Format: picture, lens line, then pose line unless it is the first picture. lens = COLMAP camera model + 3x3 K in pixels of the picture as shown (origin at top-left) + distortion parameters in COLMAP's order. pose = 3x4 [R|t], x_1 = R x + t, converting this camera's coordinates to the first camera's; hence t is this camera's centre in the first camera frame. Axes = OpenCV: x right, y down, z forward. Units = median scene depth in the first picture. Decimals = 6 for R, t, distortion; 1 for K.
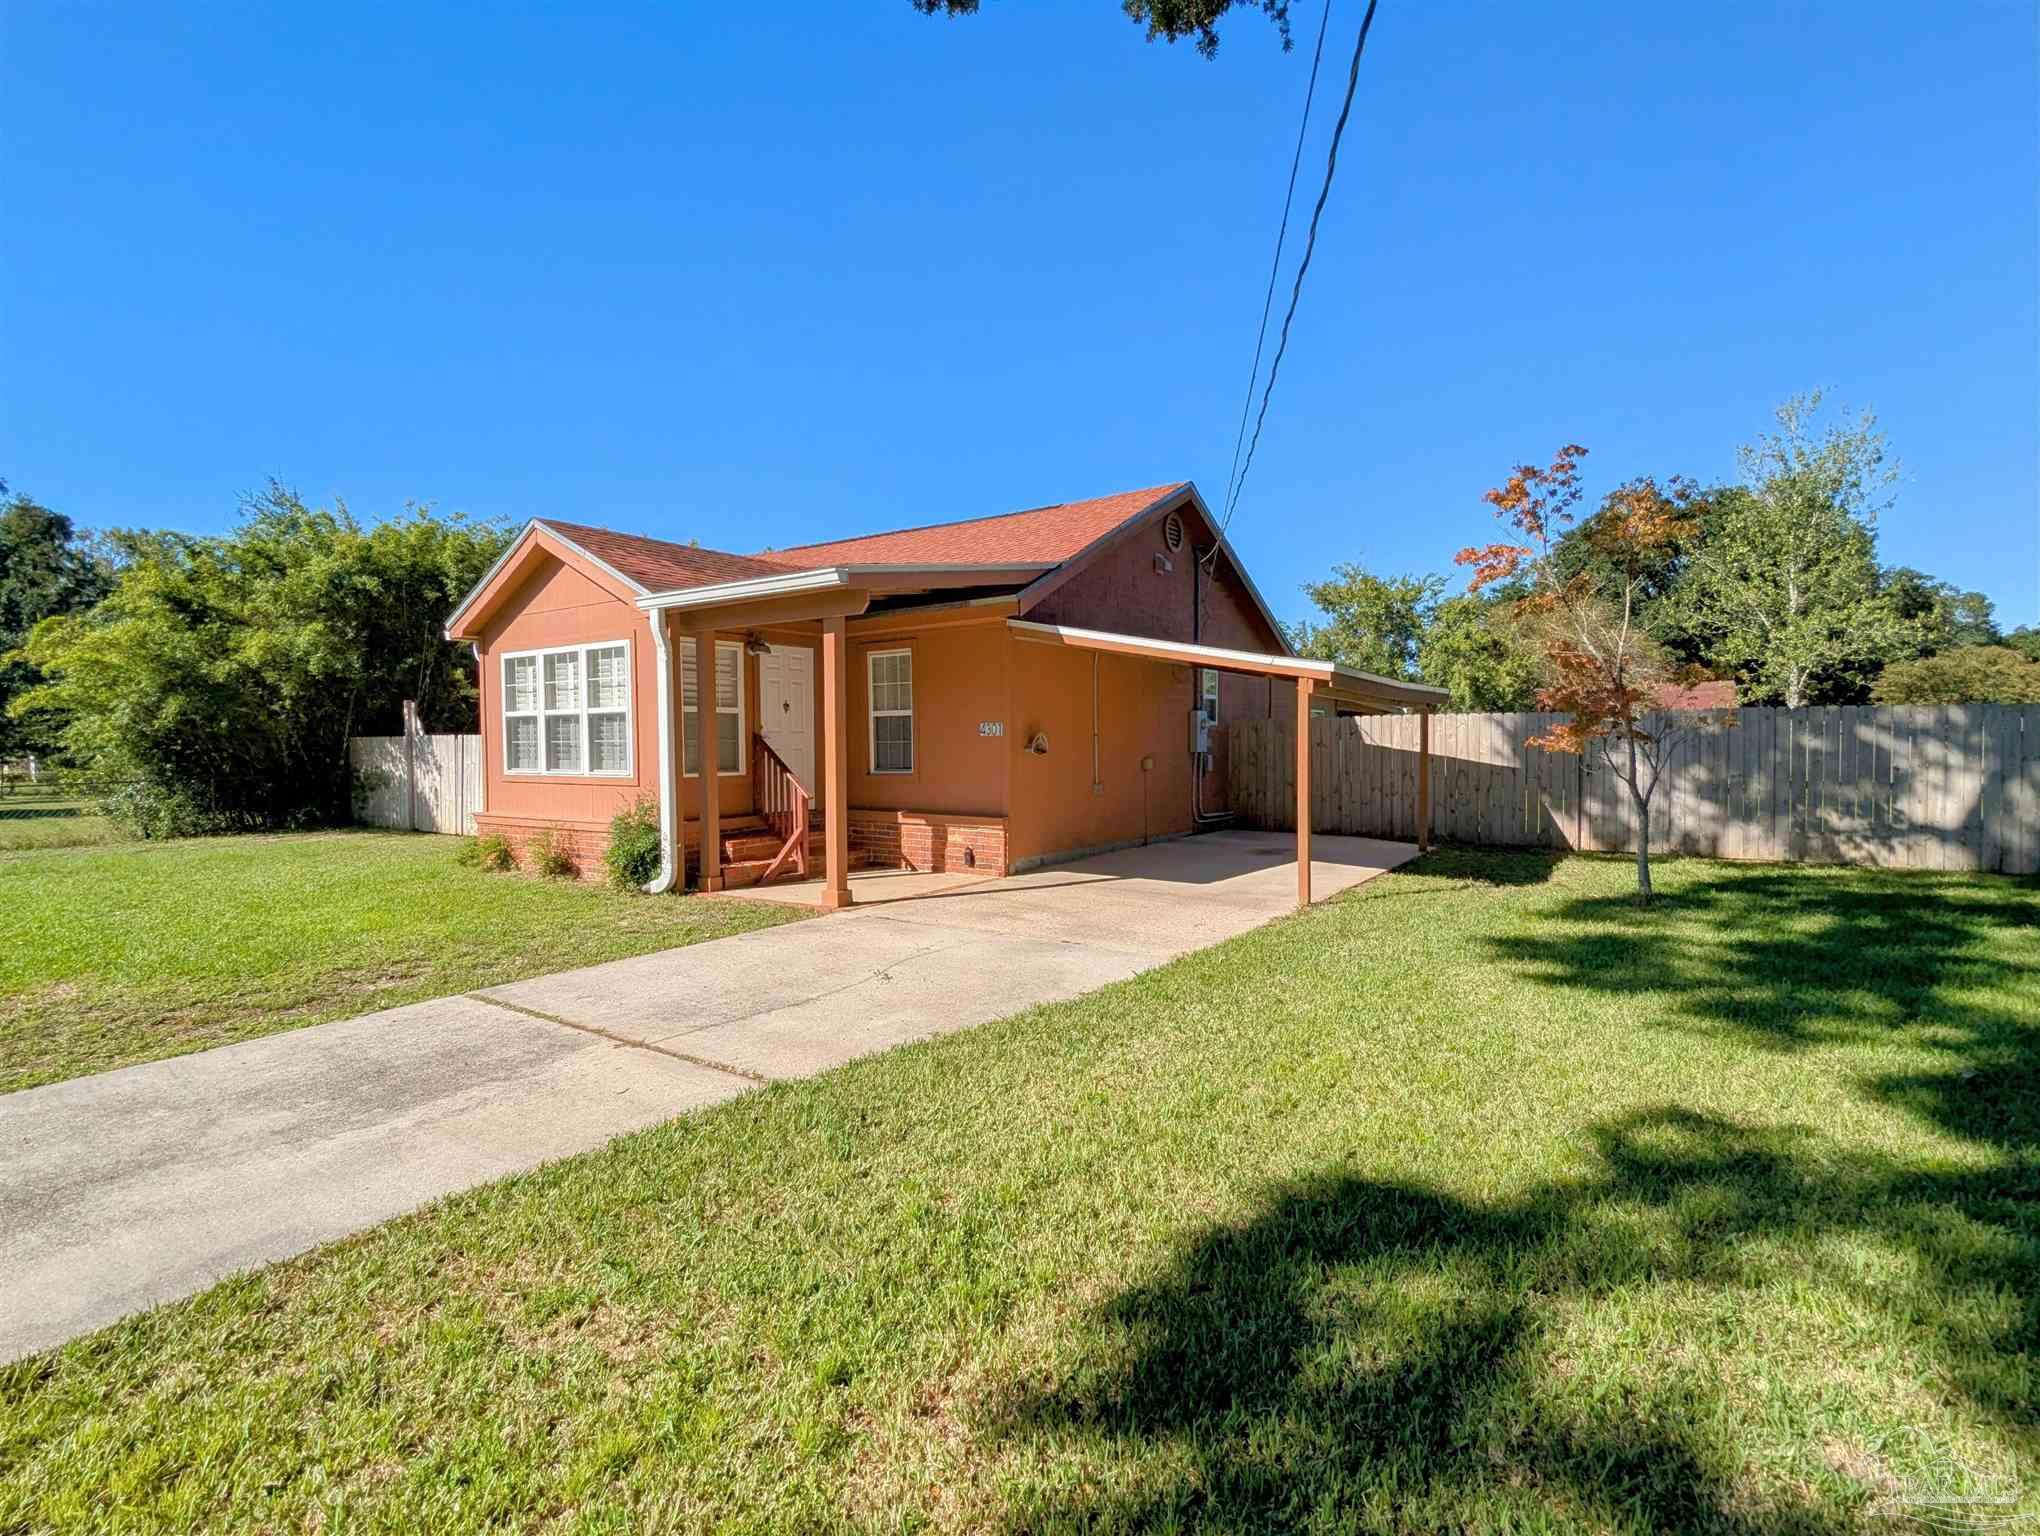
lens RADIAL K [[970.5, 0, 1024.4], [0, 970.5, 776.8], [0, 0, 1]] dist [-0.000949, 0.001102]
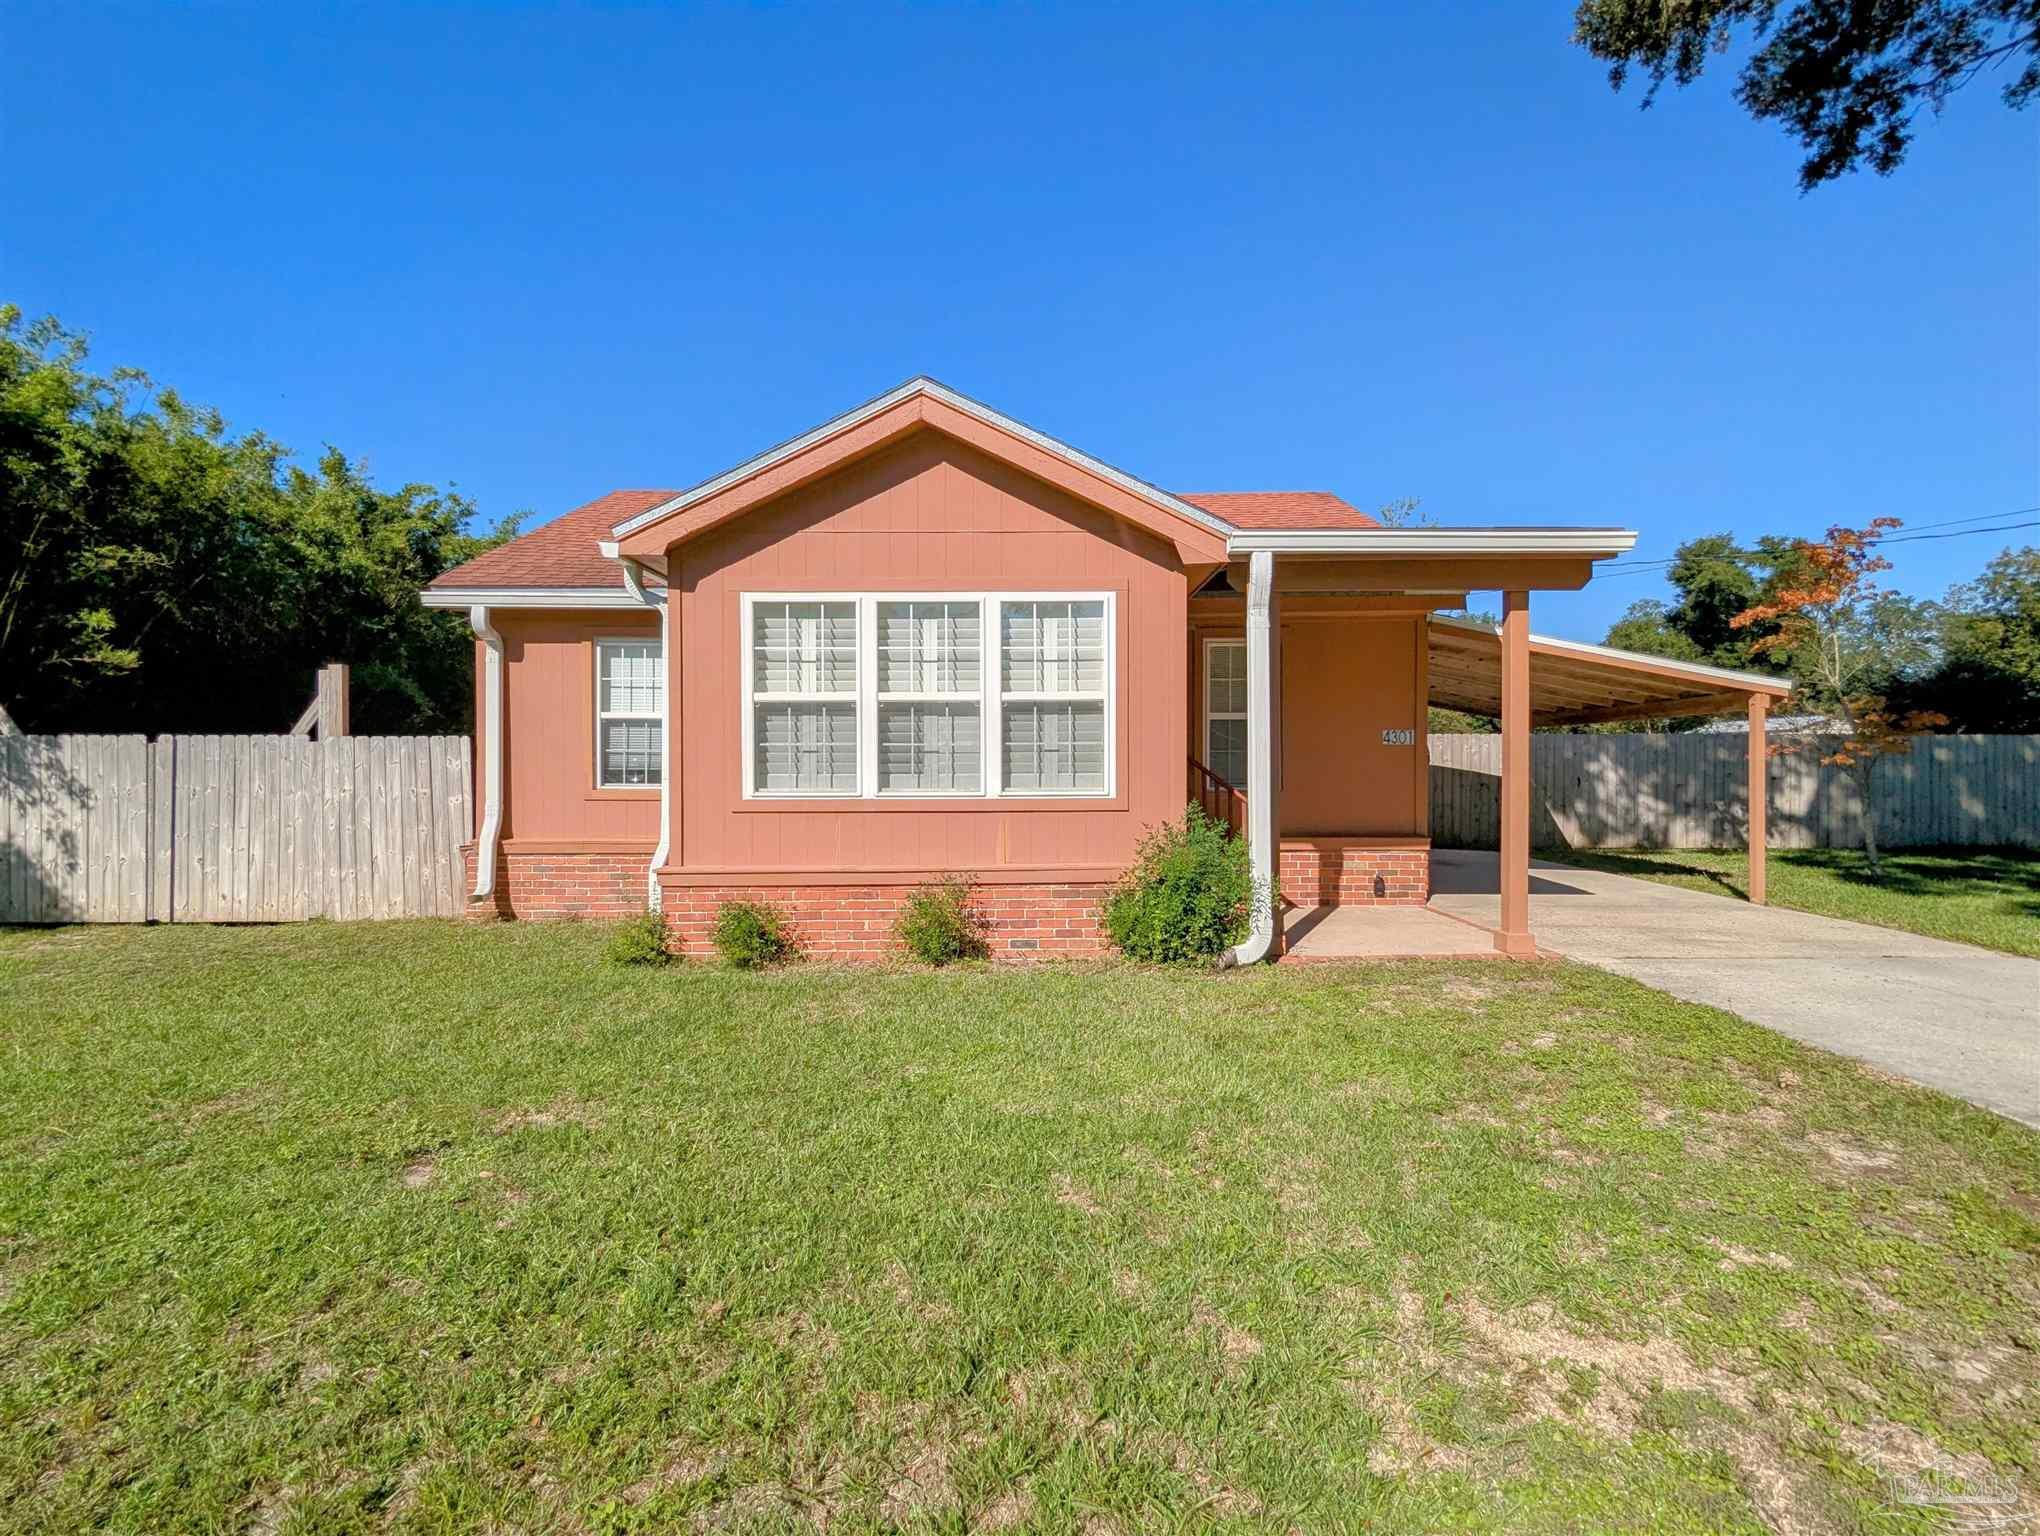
lens RADIAL K [[970.5, 0, 1024.4], [0, 970.5, 776.8], [0, 0, 1]] dist [-0.000949, 0.001102]
pose [[0.841269, -0.007299, 0.540567, -0.738073], [0.009862, 0.999950, -0.001847, -0.013133], [-0.540526, 0.006885, 0.841299, 0.428441]]
